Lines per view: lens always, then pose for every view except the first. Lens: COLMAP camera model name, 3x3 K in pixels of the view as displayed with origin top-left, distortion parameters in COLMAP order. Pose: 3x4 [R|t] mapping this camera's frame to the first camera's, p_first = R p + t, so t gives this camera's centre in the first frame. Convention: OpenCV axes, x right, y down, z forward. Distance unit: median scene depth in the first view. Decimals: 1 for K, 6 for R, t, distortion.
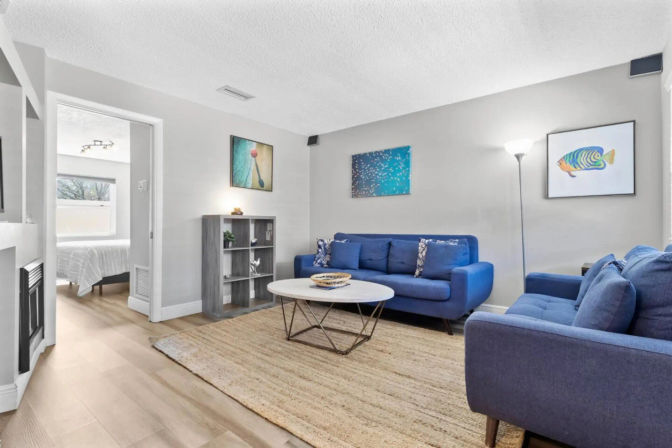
lens RADIAL K [[326.1, 0, 336.0], [0, 326.1, 224.0], [0, 0, 1]] dist [-0.000419, -0.000152]
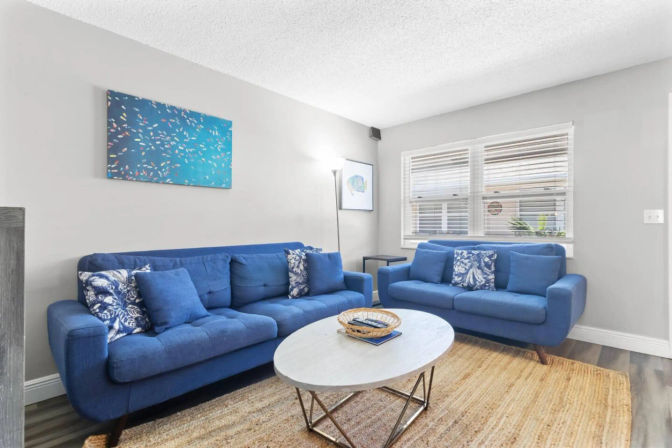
lens RADIAL K [[326.1, 0, 336.0], [0, 326.1, 224.0], [0, 0, 1]] dist [-0.000419, -0.000152]
pose [[0.060324, 0.002605, 0.998175, -0.469060], [-0.001791, 0.999995, -0.002501, -0.014429], [-0.998177, -0.001637, 0.060328, 0.727928]]
